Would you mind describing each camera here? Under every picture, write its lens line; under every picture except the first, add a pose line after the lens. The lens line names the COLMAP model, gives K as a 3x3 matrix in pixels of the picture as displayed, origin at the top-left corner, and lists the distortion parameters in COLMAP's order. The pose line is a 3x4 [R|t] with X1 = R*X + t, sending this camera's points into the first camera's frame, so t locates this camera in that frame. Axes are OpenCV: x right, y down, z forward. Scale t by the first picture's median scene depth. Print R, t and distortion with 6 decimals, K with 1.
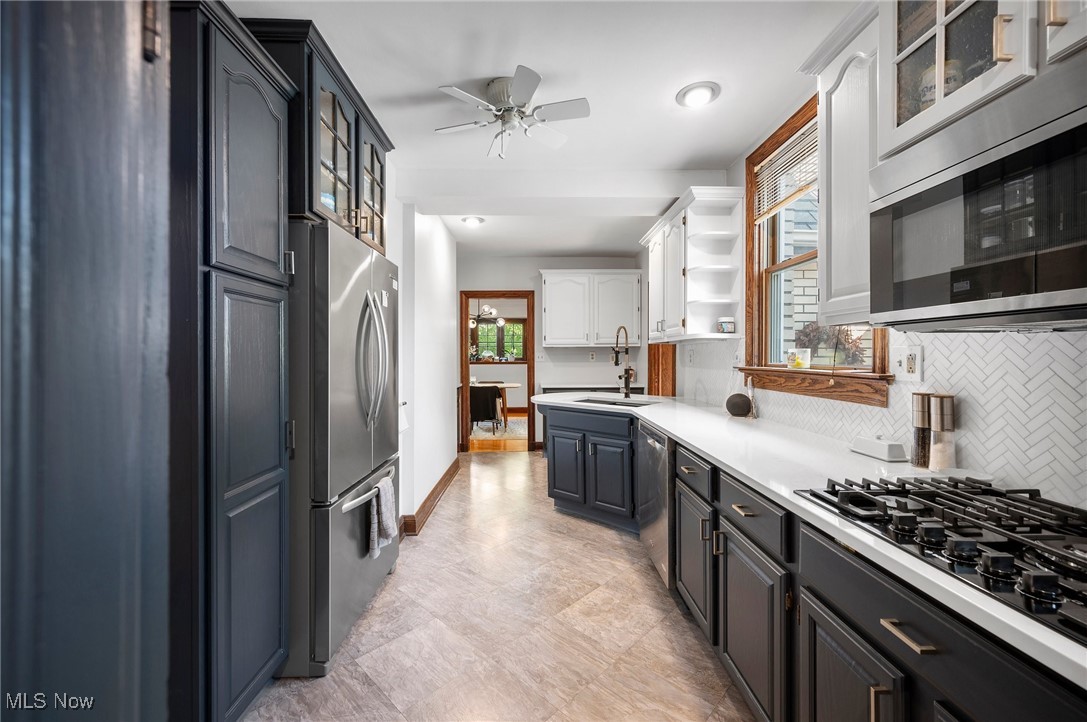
lens RADIAL K [[432.6, 0, 540.8], [0, 432.6, 359.0], [0, 0, 1]] dist [0.000176, -0.000329]
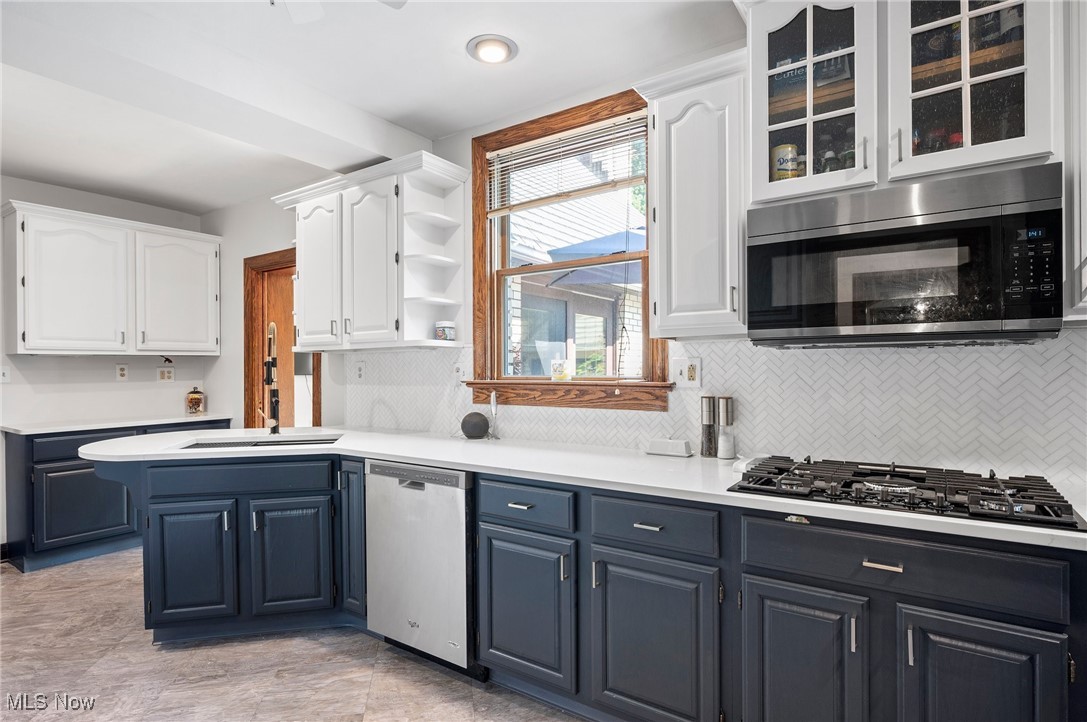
lens RADIAL K [[564.8, 0, 540.7], [0, 564.8, 372.4], [0, 0, 1]] dist [-0.001500, -0.000276]
pose [[0.577487, -0.010081, 0.816337, -0.364463], [0.013450, 0.999906, 0.002834, 0.000027], [-0.816289, 0.009343, 0.577568, 0.244650]]
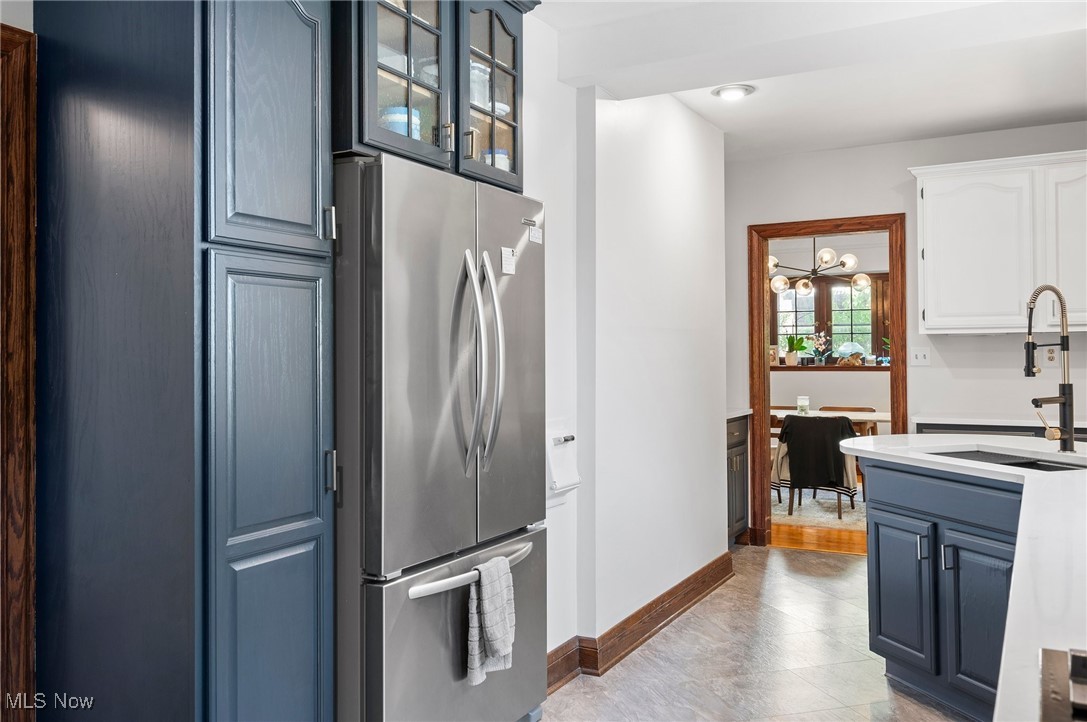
lens RADIAL K [[888.0, 0, 545.1], [0, 888.0, 349.7], [0, 0, 1]] dist [0.010107, -0.007764]
pose [[0.866530, -0.004633, -0.499104, 0.264337], [-0.000772, 0.999943, -0.010624, -0.002205], [0.499125, 0.009591, 0.866477, -0.039846]]
